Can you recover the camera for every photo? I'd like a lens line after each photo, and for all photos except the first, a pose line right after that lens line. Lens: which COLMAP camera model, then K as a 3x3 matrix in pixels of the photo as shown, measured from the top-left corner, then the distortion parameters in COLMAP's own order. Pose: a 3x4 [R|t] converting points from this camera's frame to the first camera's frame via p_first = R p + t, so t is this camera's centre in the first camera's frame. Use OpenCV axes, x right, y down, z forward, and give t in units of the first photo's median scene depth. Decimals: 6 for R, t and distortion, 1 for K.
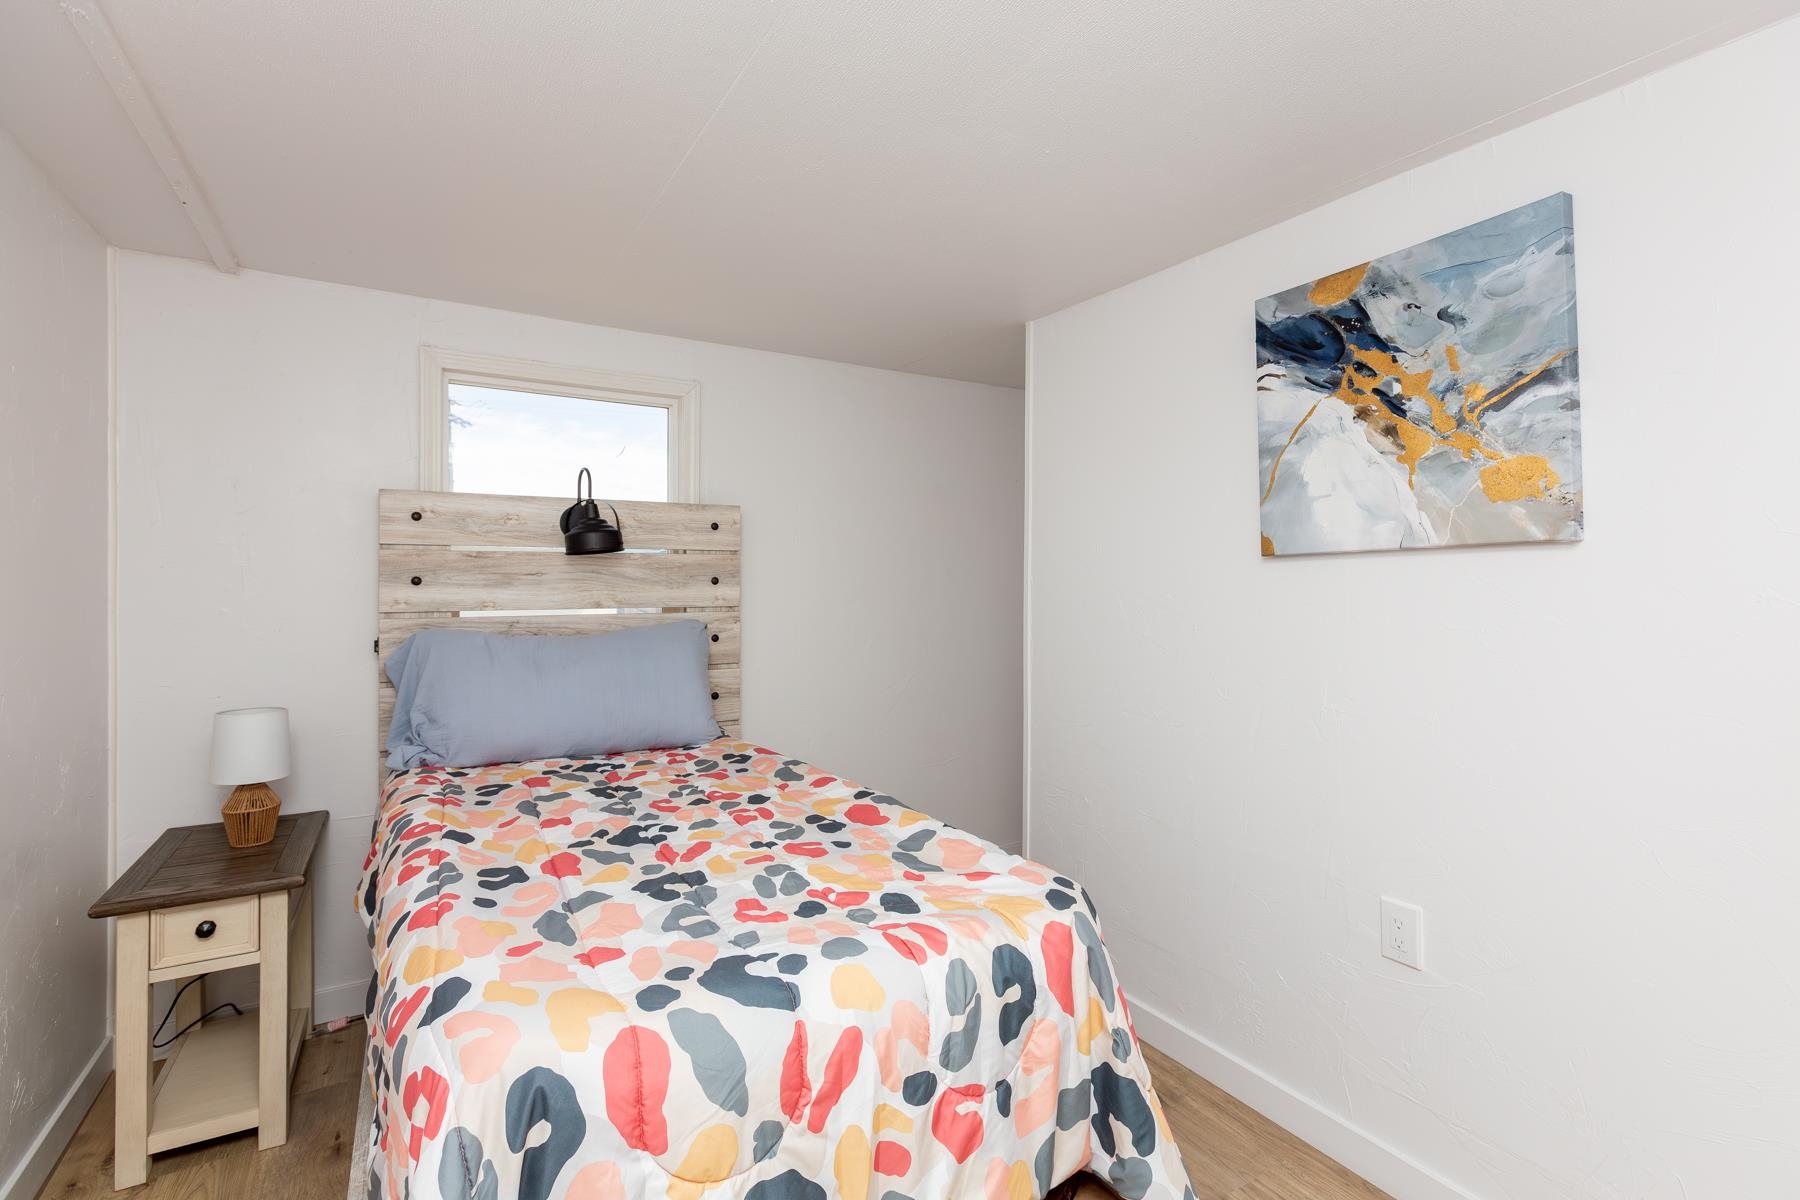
lens RADIAL K [[821.2, 0, 903.1], [0, 821.2, 581.8], [0, 0, 1]] dist [0.006451, -0.001835]
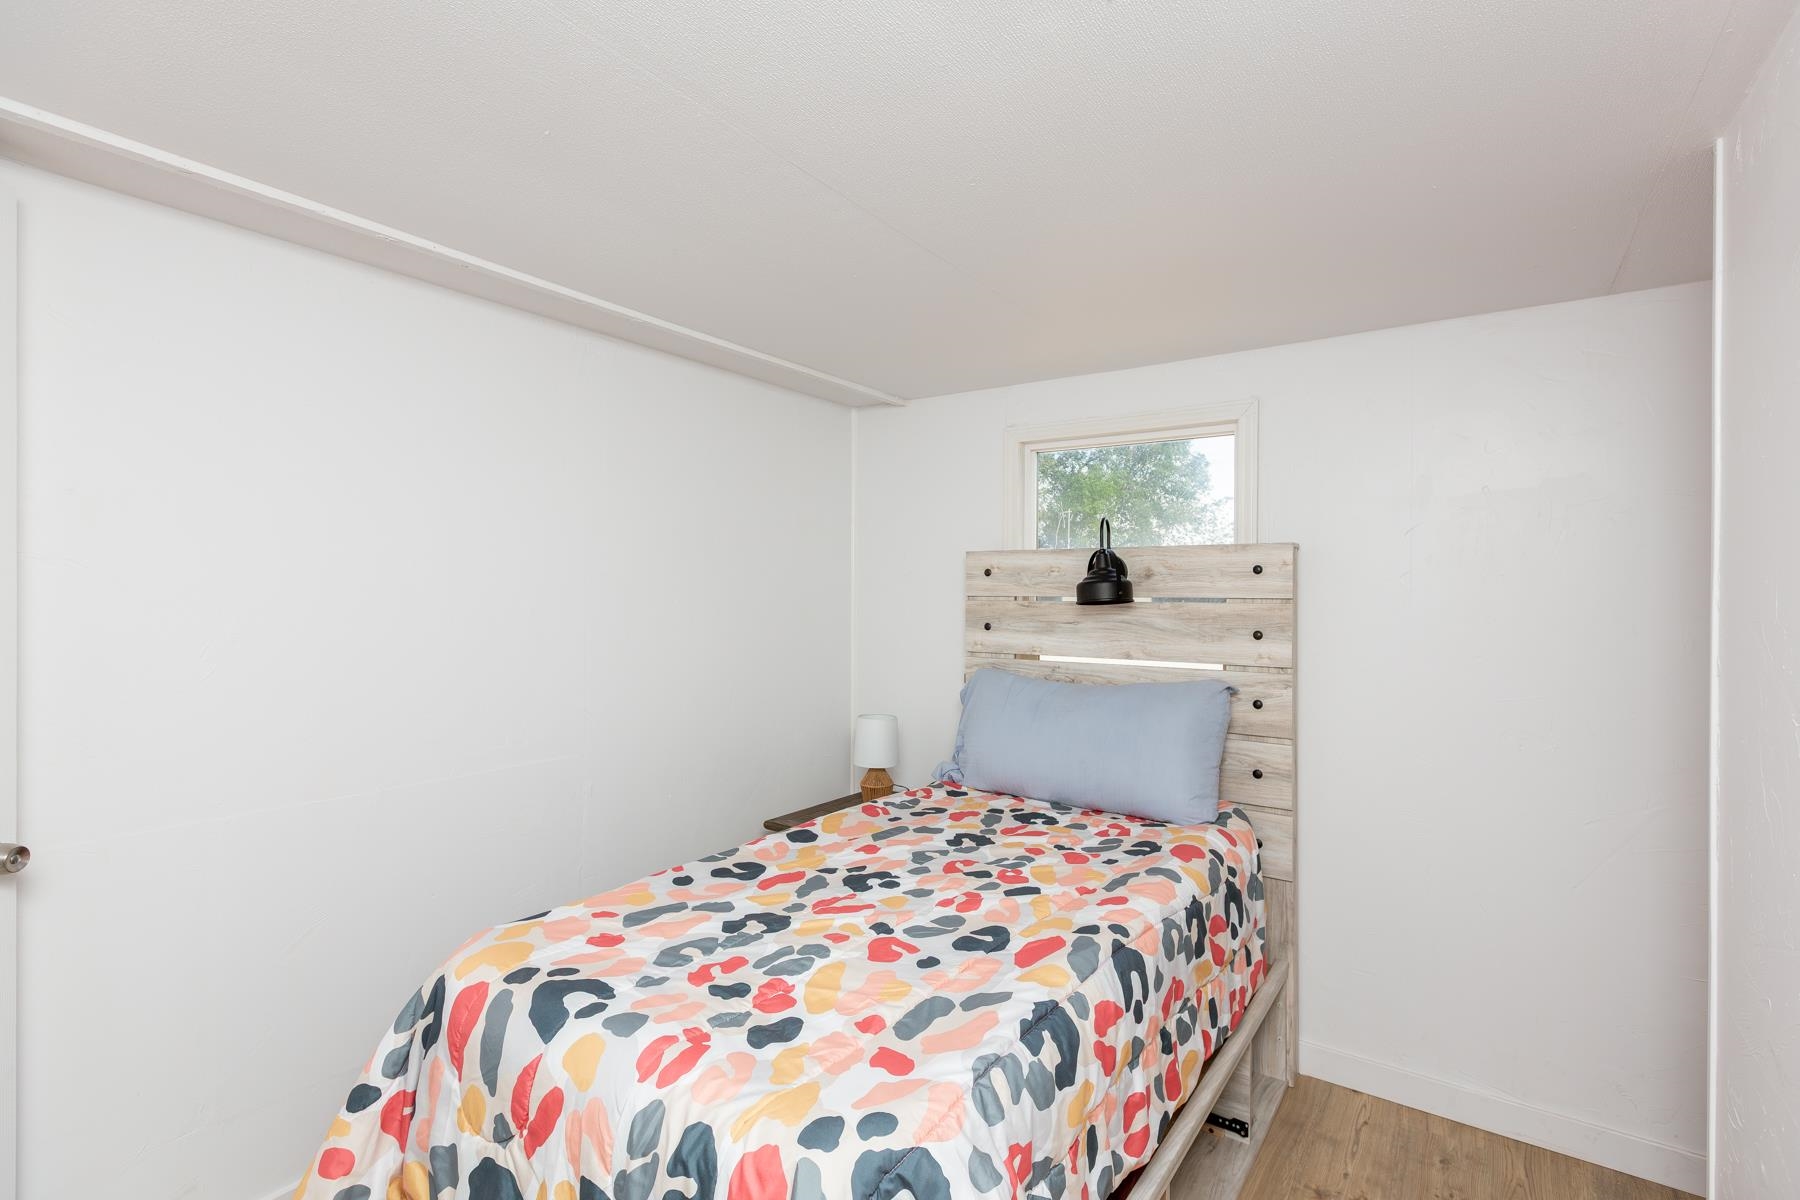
lens RADIAL K [[821.2, 0, 904.0], [0, 821.2, 598.1], [0, 0, 1]] dist [0.006451, -0.001835]
pose [[0.410398, 0.002774, -0.911902, 0.444249], [-0.011620, 0.999930, -0.002188, -0.038300], [0.911832, 0.011495, 0.410402, 0.394538]]
